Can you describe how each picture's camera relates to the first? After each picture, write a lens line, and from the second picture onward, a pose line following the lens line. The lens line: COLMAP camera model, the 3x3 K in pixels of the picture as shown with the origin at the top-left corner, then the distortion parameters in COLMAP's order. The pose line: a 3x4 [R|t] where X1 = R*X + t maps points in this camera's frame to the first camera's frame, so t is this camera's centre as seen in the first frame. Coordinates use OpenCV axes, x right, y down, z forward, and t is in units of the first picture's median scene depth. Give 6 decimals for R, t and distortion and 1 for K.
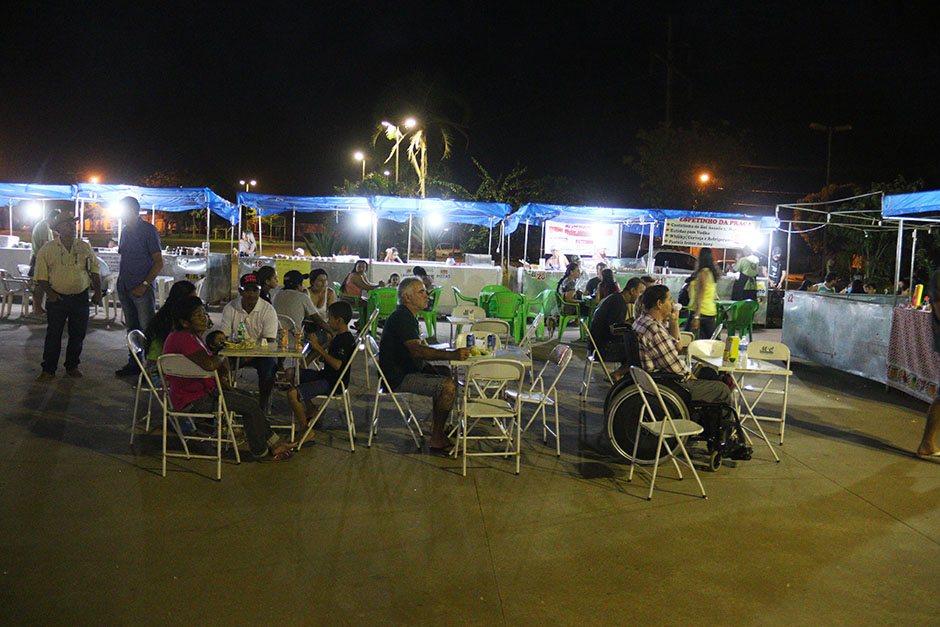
lens RADIAL K [[755.3, 0, 476.9], [0, 755.3, 315.6], [0, 0, 1]] dist [-0.121891, 0.050857]
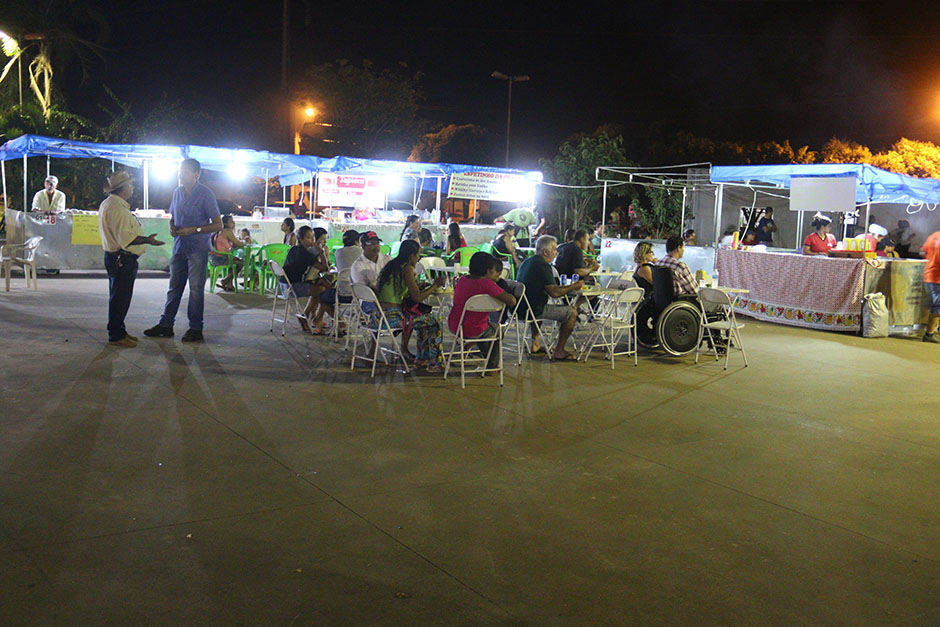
lens RADIAL K [[906.8, 0, 469.5], [0, 906.8, 311.7], [0, 0, 1]] dist [-0.036864, 0.000000]
pose [[0.864796, -0.060767, 0.498433, -0.378247], [0.038741, 0.997766, 0.054426, -0.002005], [-0.500627, -0.027757, 0.865218, -0.129777]]
